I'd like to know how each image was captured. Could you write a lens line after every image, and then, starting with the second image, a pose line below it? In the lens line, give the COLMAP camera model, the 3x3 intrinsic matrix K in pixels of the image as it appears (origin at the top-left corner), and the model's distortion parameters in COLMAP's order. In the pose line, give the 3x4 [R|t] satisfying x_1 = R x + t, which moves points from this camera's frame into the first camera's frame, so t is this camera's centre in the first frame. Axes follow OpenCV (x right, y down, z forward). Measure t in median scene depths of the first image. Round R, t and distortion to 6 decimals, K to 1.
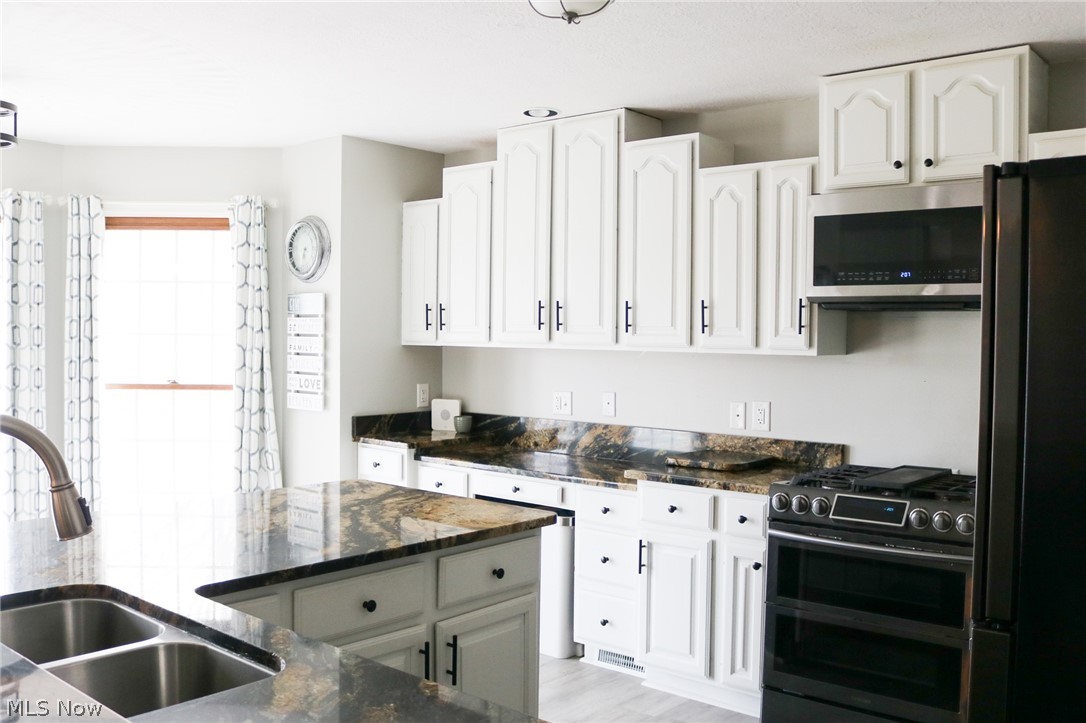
lens RADIAL K [[967.8, 0, 543.0], [0, 967.8, 361.5], [0, 0, 1]] dist [-0.183184, 0.197961]
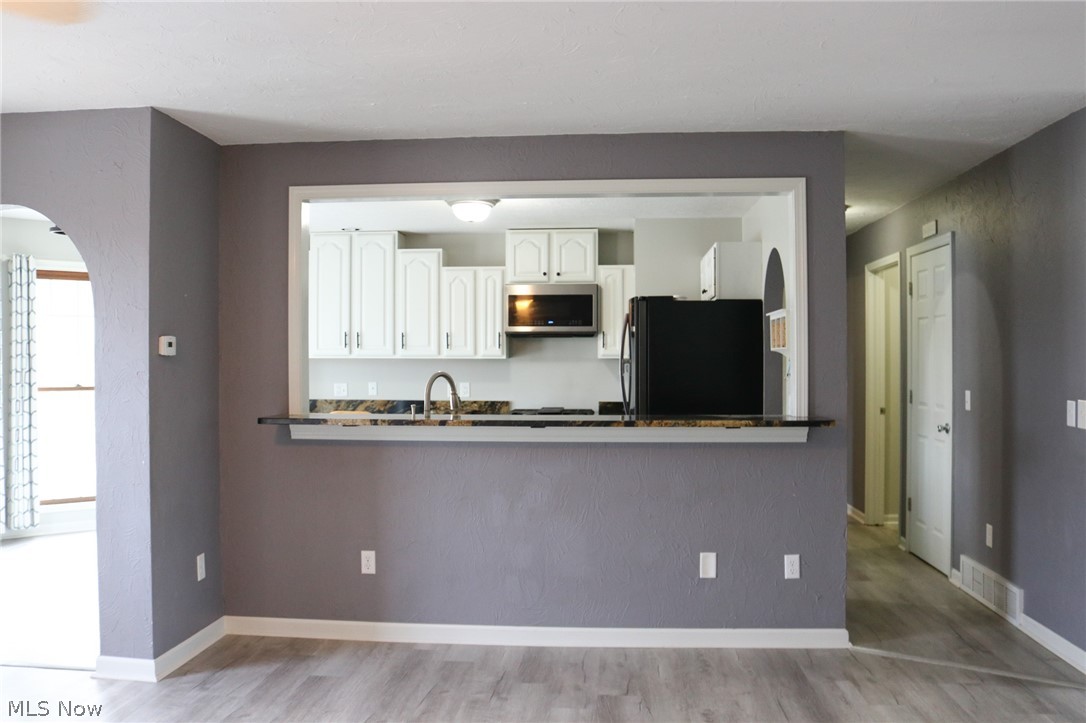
lens RADIAL K [[967.8, 0, 543.0], [0, 967.8, 361.5], [0, 0, 1]] dist [-0.183184, 0.197961]
pose [[0.807640, -0.012783, 0.589538, -0.856901], [0.026467, 0.999543, -0.014586, 0.032070], [-0.589082, 0.027384, 0.807609, -0.751421]]
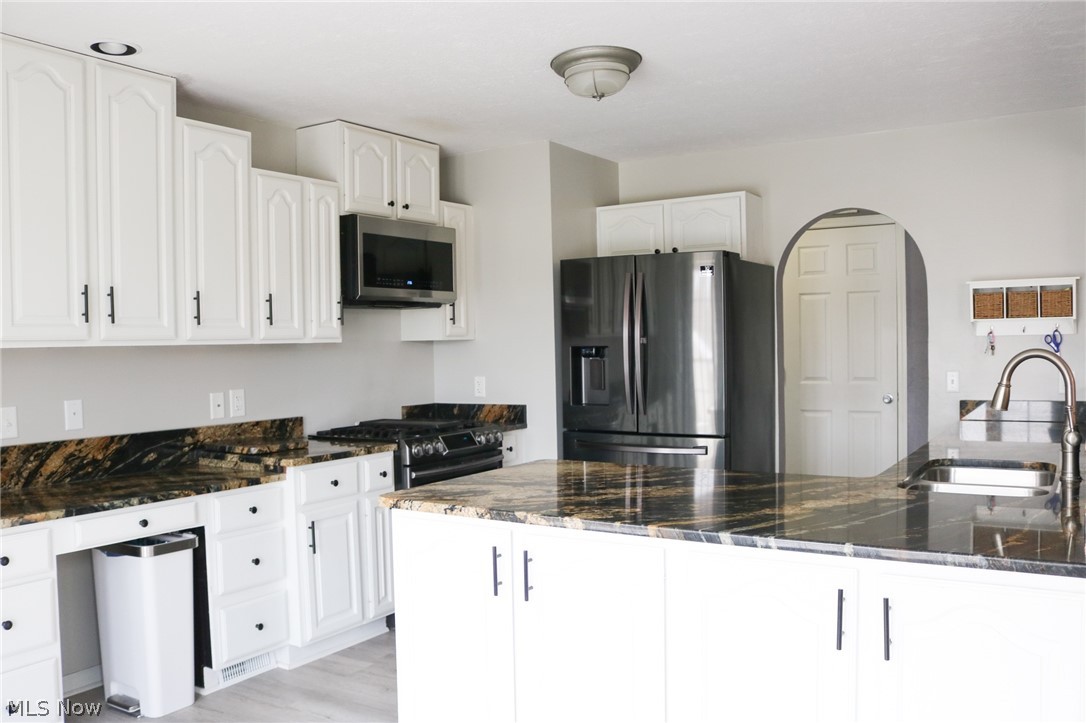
lens RADIAL K [[917.6, 0, 544.4], [0, 917.6, 348.1], [0, 0, 1]] dist [-0.167720, 0.146760]
pose [[-0.125928, -0.025599, 0.991709, -0.846707], [0.040980, 0.998679, 0.030983, -0.022727], [-0.991193, 0.044542, -0.124712, 0.807030]]
